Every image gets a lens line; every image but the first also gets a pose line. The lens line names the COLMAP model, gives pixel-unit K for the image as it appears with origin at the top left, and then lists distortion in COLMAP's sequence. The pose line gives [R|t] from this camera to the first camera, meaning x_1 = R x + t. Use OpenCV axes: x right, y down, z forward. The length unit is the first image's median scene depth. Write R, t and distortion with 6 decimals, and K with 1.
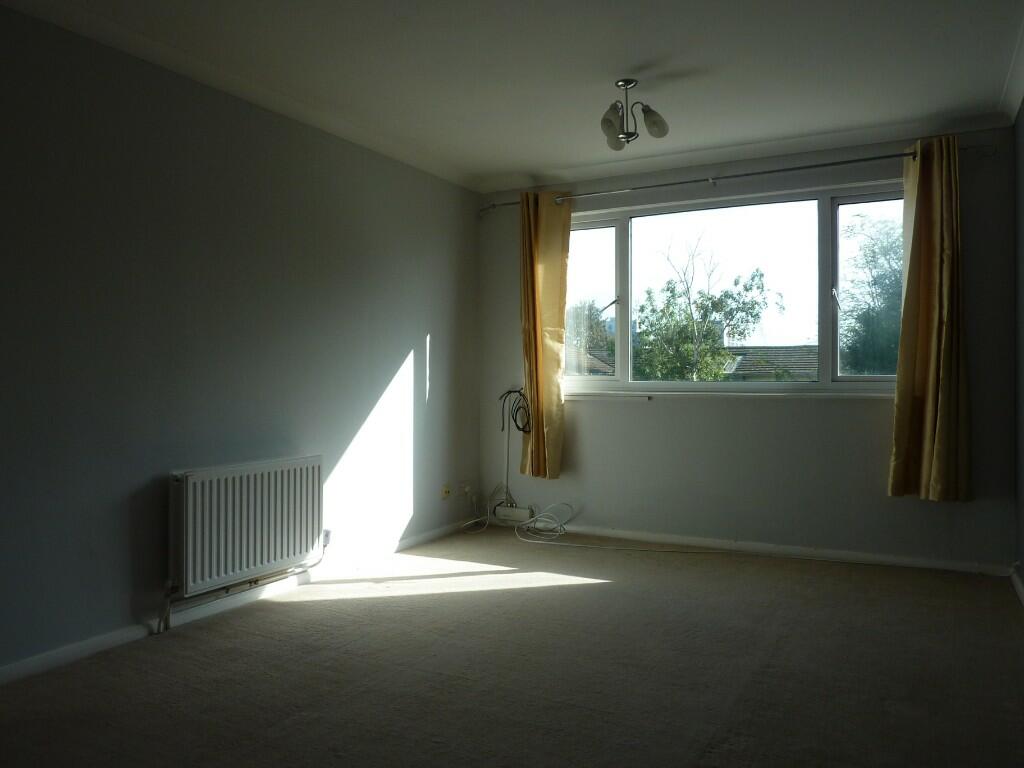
lens RADIAL K [[785.3, 0, 514.4], [0, 785.3, 382.2], [0, 0, 1]] dist [-0.027045, 0.001861]
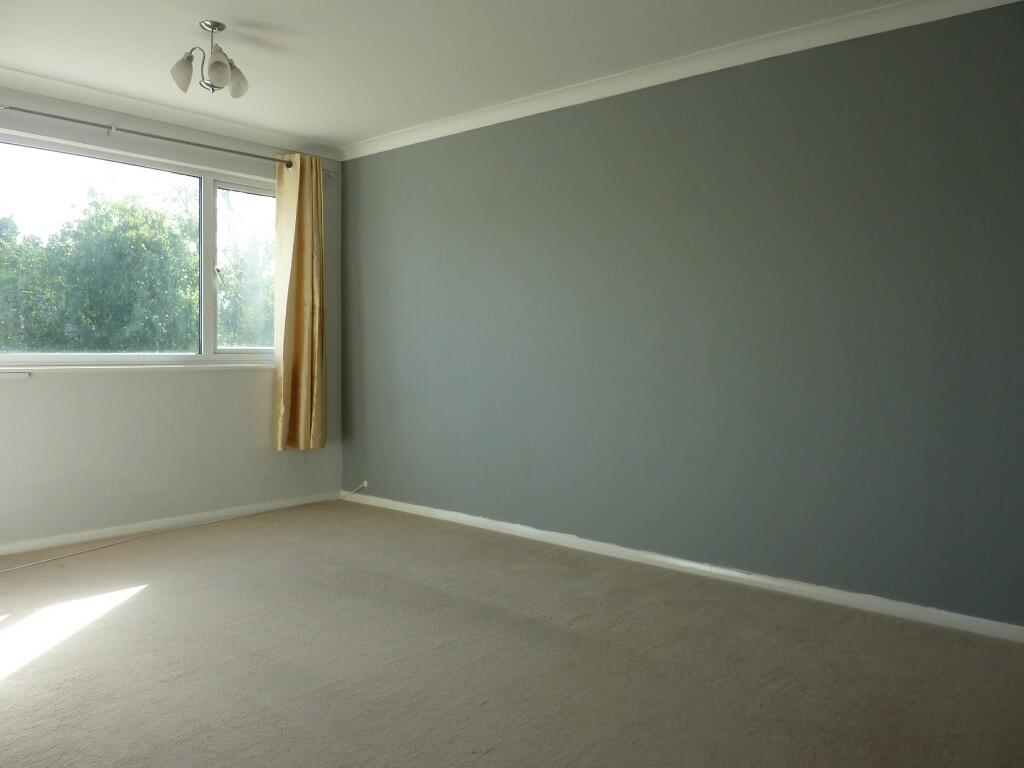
lens RADIAL K [[785.3, 0, 513.9], [0, 785.3, 382.1], [0, 0, 1]] dist [-0.027045, 0.001861]
pose [[0.210475, -0.037175, 0.976892, -0.570822], [-0.000648, 0.999271, 0.038166, -0.002883], [-0.977599, -0.008666, 0.210297, 0.388551]]
